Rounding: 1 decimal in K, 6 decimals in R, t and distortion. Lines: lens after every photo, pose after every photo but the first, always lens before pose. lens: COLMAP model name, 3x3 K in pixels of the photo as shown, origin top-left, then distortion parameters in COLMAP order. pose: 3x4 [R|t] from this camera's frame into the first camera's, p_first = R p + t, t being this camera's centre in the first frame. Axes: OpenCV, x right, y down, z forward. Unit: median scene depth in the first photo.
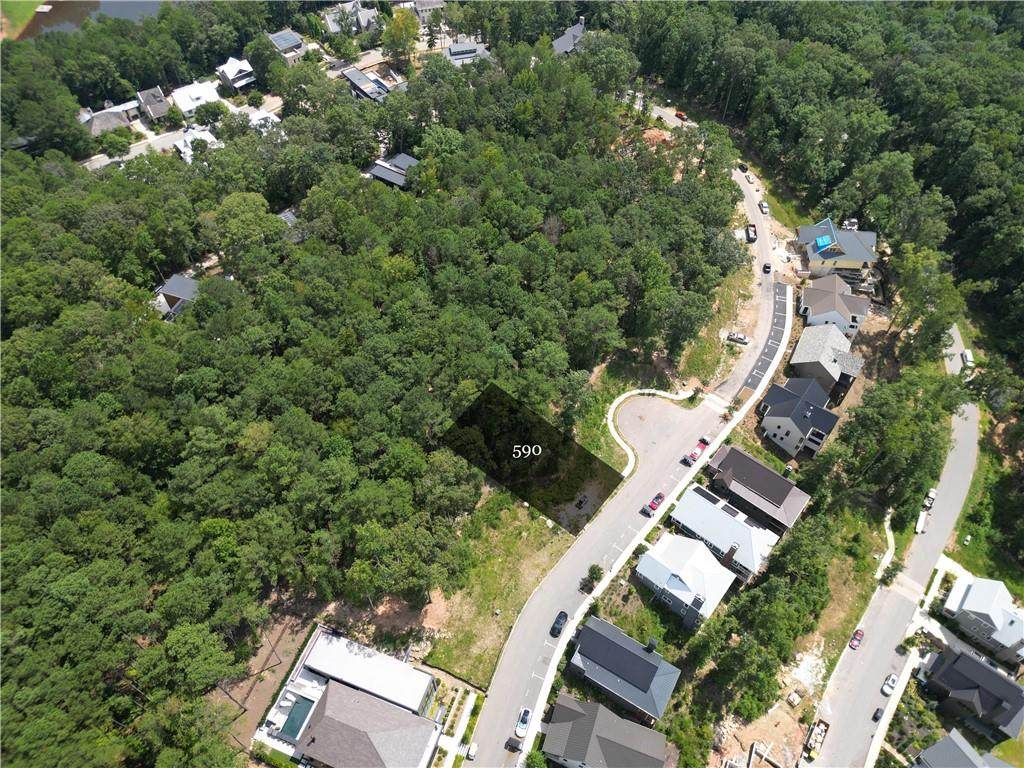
lens RADIAL K [[706.8, 0, 505.8], [0, 706.8, 386.3], [0, 0, 1]] dist [0.092204, -0.109605]
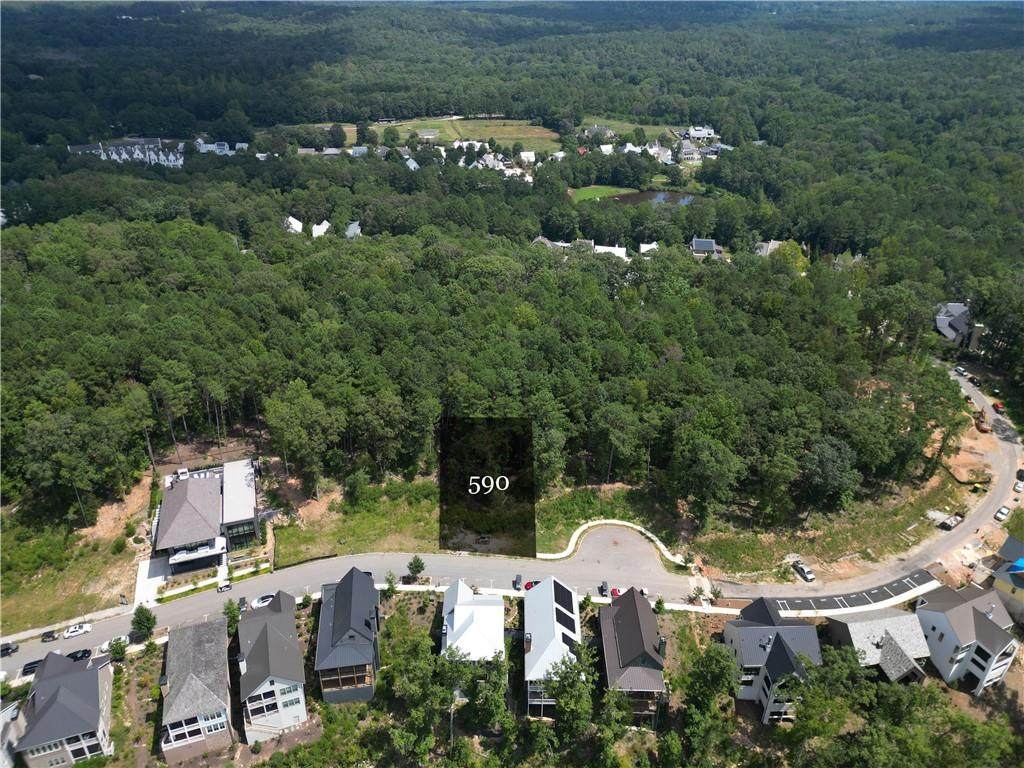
lens RADIAL K [[706.8, 0, 505.8], [0, 706.8, 386.3], [0, 0, 1]] dist [0.092204, -0.109605]
pose [[0.636385, 0.395980, -0.661978, 0.704180], [-0.615218, 0.778238, -0.125909, 0.100402], [0.465319, 0.487387, 0.738873, 0.165444]]
